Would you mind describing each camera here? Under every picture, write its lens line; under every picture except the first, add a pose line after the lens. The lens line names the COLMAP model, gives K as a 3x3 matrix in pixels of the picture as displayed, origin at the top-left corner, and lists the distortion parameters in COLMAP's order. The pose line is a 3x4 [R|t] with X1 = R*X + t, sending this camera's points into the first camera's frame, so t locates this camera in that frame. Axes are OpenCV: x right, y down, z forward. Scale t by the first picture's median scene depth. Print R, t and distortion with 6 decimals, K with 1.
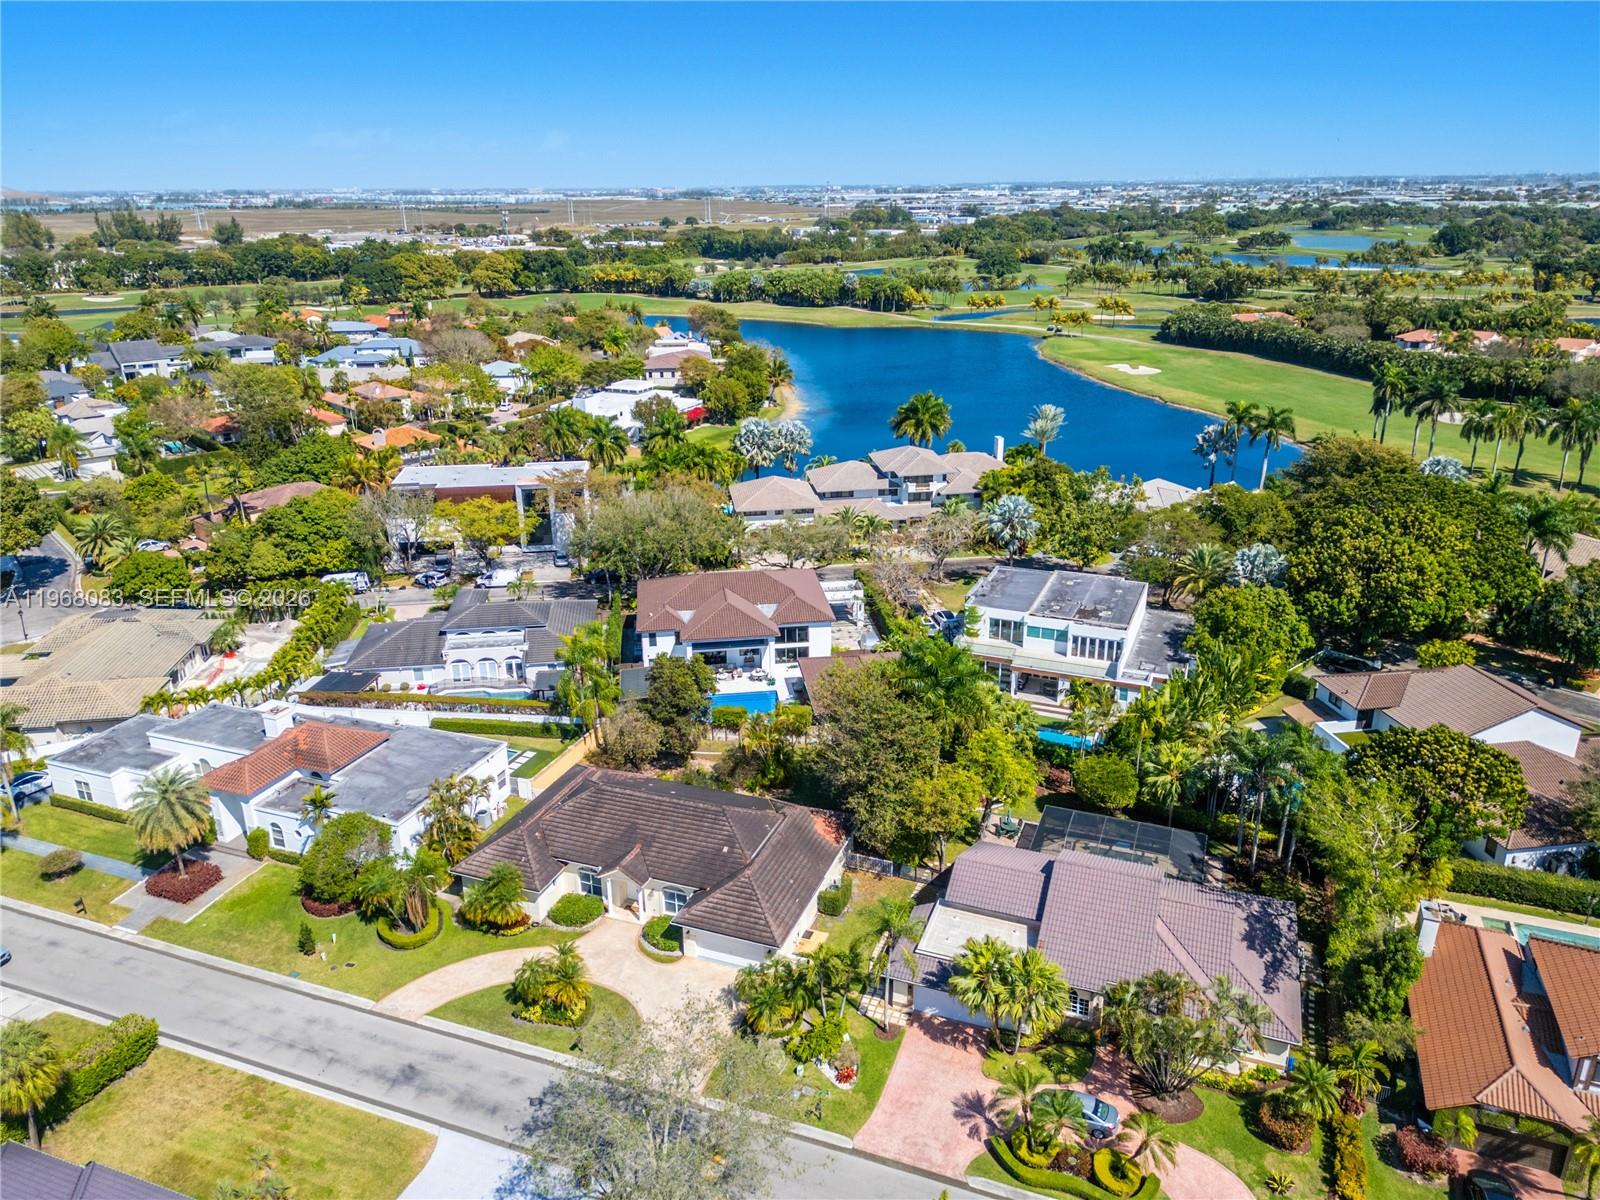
lens RADIAL K [[1117.0, 0, 804.2], [0, 1117.0, 605.1], [0, 0, 1]] dist [0.074638, -0.078768]
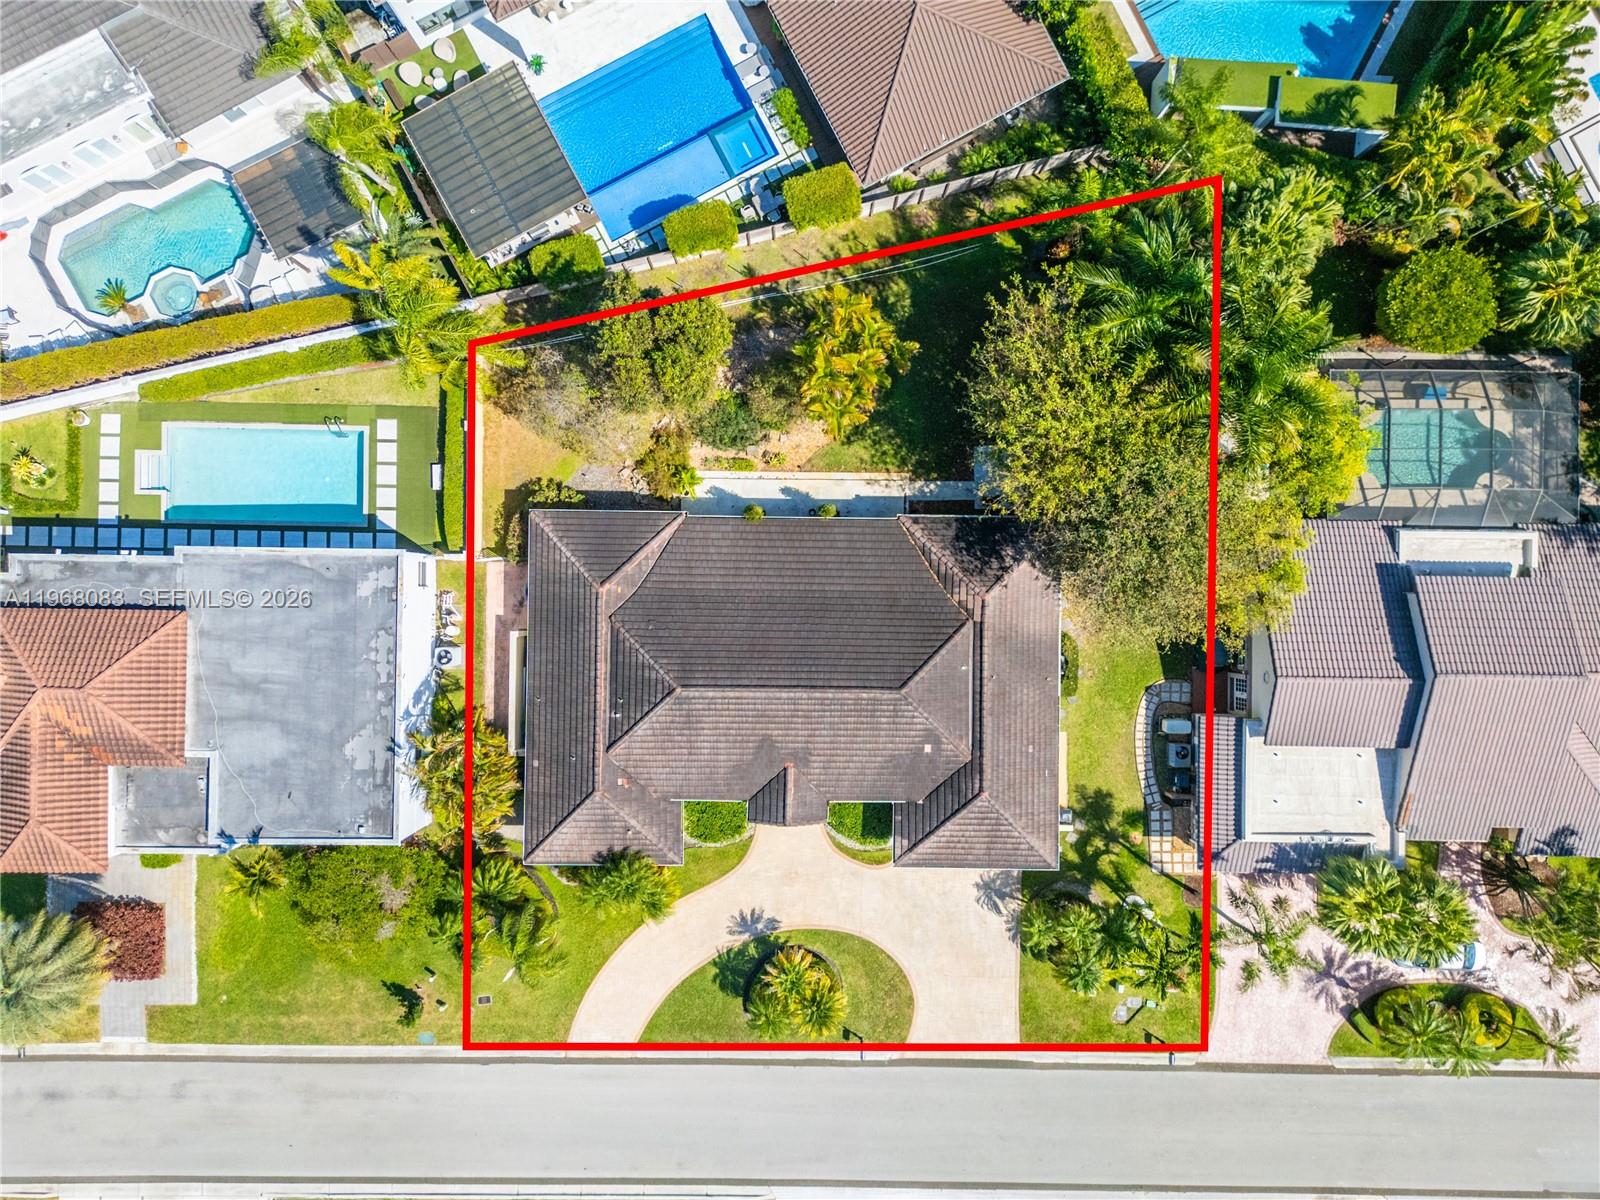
lens RADIAL K [[1117.0, 0, 804.2], [0, 1117.0, 605.1], [0, 0, 1]] dist [0.074638, -0.078768]
pose [[0.937794, -0.346166, 0.026664, -0.068326], [0.103098, 0.350989, 0.930687, -0.231564], [-0.331530, -0.870044, 0.364844, 0.459123]]
